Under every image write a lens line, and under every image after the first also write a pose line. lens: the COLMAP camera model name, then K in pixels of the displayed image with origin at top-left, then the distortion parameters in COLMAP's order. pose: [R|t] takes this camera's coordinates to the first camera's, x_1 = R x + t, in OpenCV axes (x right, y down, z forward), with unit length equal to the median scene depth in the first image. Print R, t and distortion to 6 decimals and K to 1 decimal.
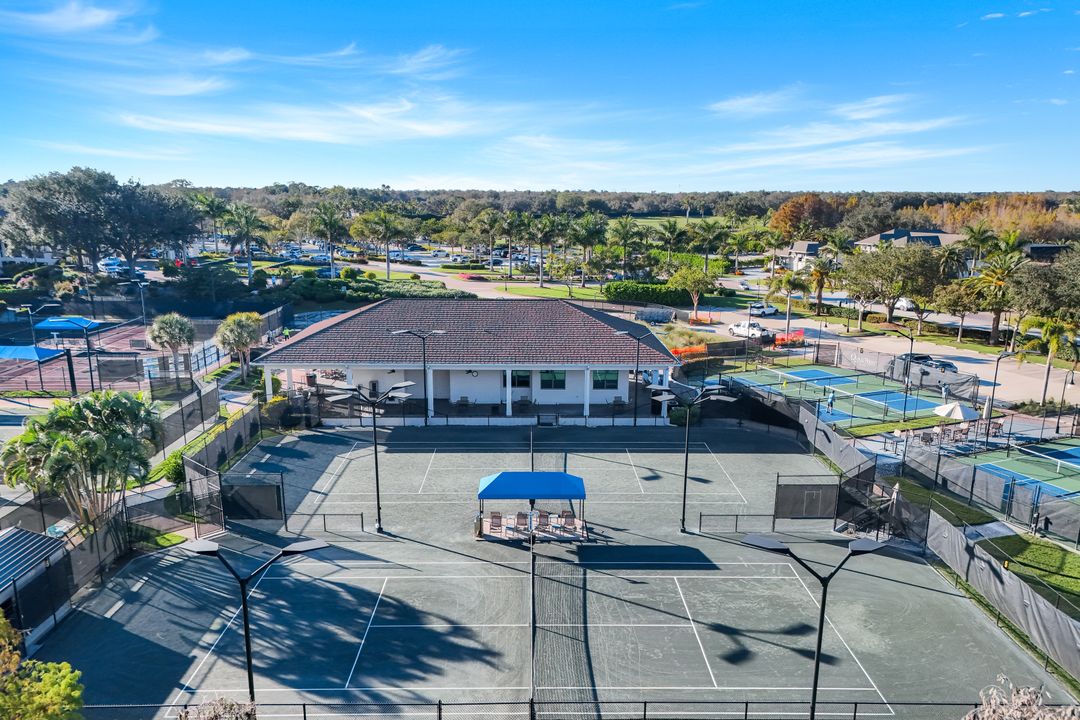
lens RADIAL K [[801.5, 0, 537.2], [0, 801.5, 388.2], [0, 0, 1]] dist [0.011743, 0.001138]
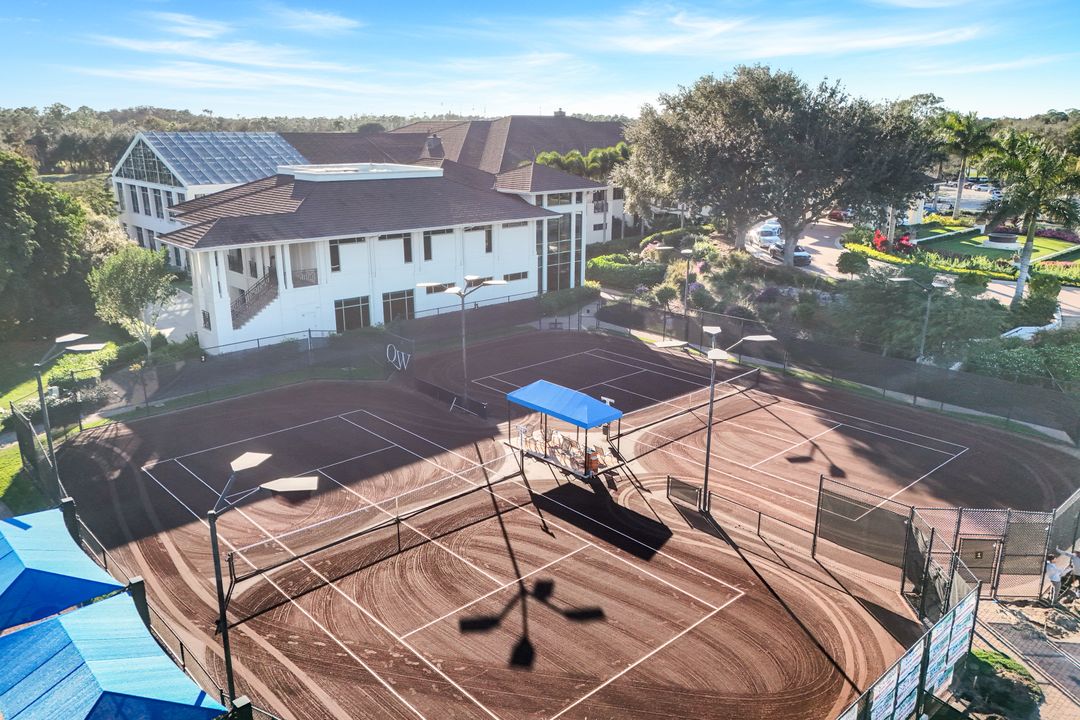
lens RADIAL K [[801.5, 0, 537.2], [0, 801.5, 388.2], [0, 0, 1]] dist [0.011743, 0.001138]
pose [[0.665063, 0.220214, -0.713580, -0.211790], [-0.165326, 0.975241, 0.146877, -0.112126], [0.728257, 0.020291, 0.685004, 0.516837]]
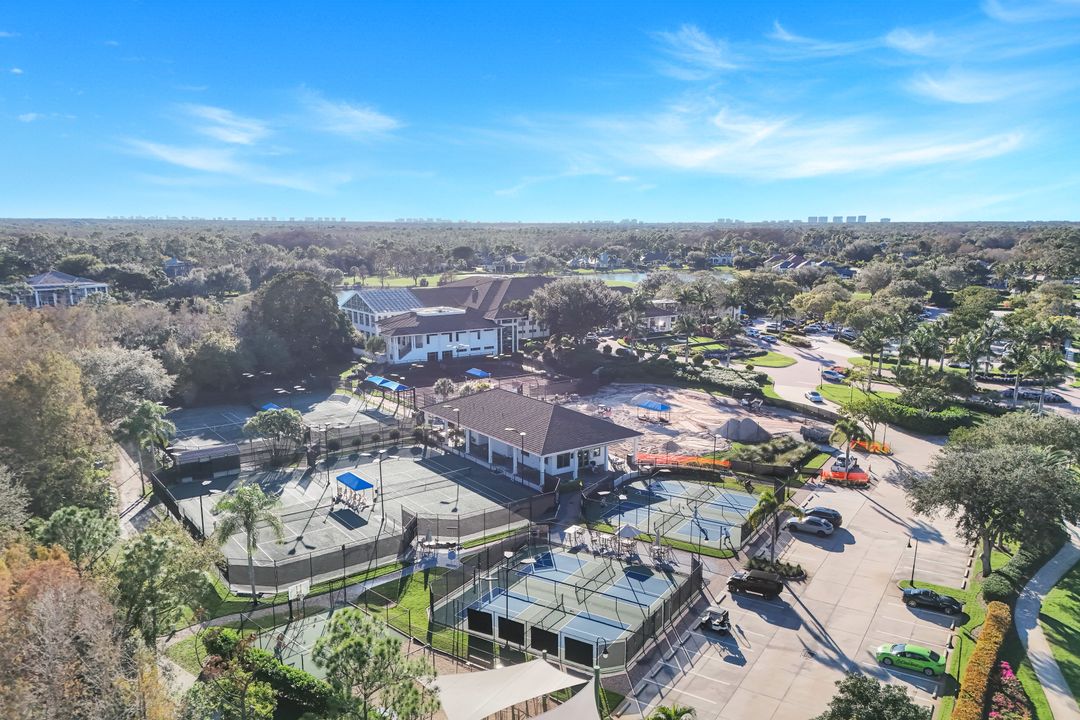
lens RADIAL K [[801.5, 0, 537.2], [0, 801.5, 388.2], [0, 0, 1]] dist [0.011743, 0.001138]
pose [[0.577022, 0.153505, -0.802173, 0.752359], [-0.184411, 0.981302, 0.055131, -0.130779], [0.795637, 0.116118, 0.594541, -0.001005]]
